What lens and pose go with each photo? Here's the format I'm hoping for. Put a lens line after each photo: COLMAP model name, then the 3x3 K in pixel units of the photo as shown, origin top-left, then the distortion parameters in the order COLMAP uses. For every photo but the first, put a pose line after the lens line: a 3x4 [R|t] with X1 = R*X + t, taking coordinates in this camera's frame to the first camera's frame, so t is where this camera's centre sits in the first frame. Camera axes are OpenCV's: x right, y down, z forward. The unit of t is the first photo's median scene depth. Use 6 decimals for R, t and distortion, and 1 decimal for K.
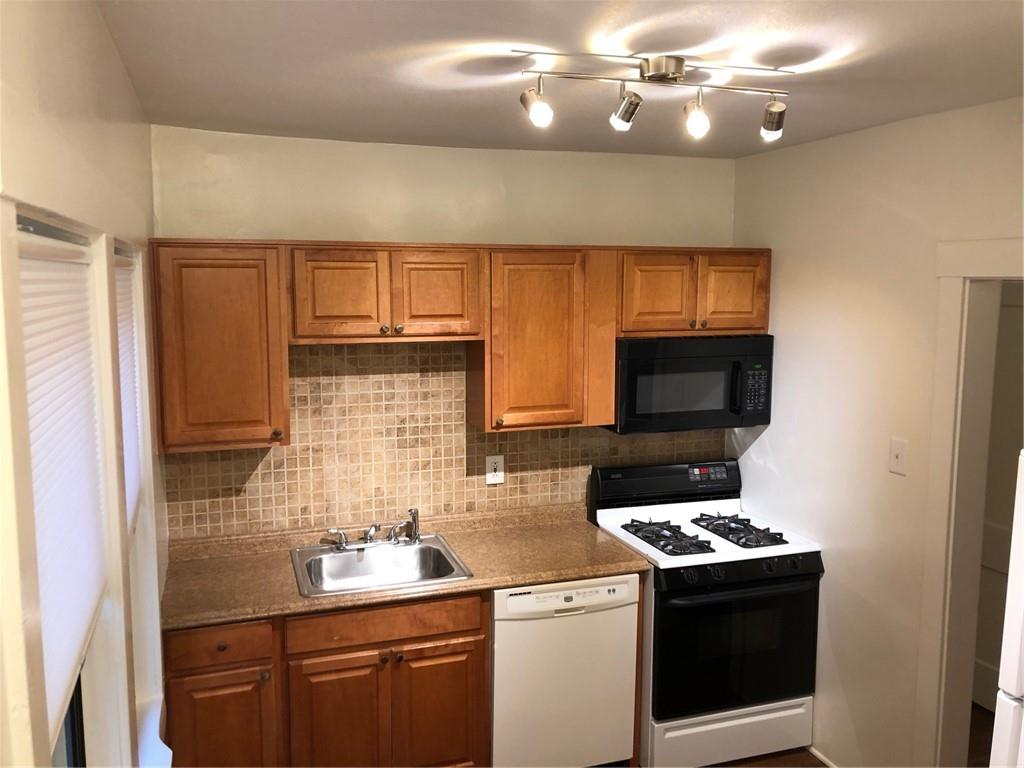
lens RADIAL K [[851.3, 0, 511.9], [0, 851.3, 383.4], [0, 0, 1]] dist [0.036639, -0.006258]
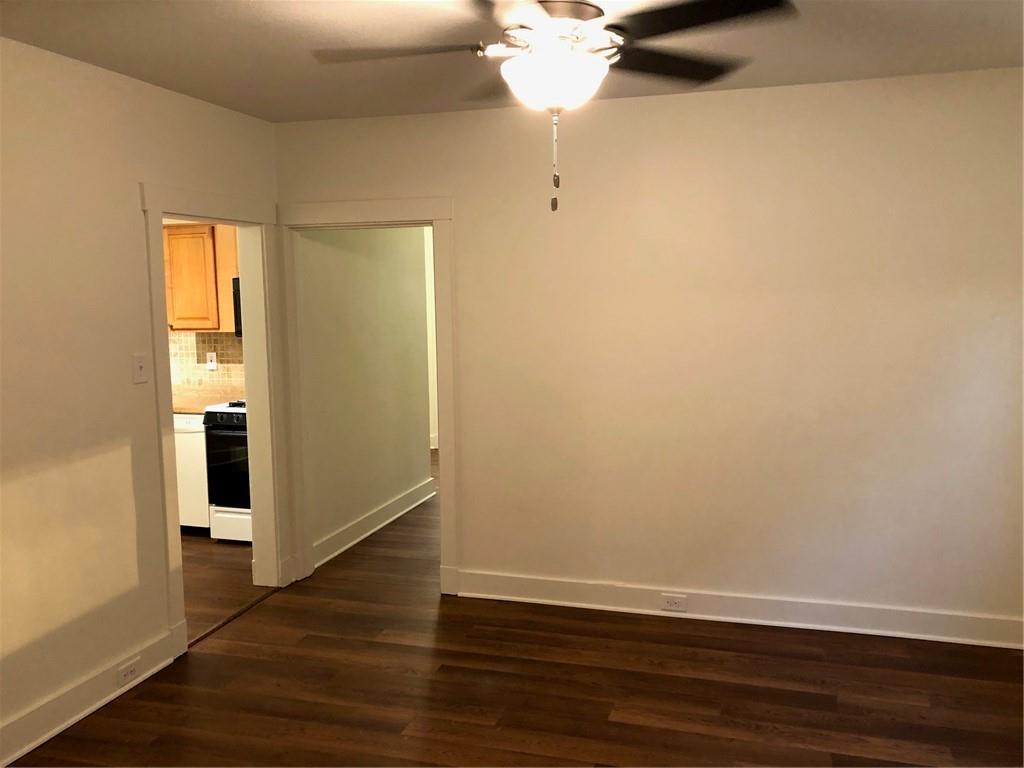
lens RADIAL K [[851.3, 0, 511.6], [0, 851.3, 384.8], [0, 0, 1]] dist [0.036639, -0.006258]
pose [[0.812881, 0.046386, -0.580580, 1.437504], [-0.057857, 0.998324, -0.001245, 0.116479], [0.579550, 0.034603, 0.814202, -0.022530]]
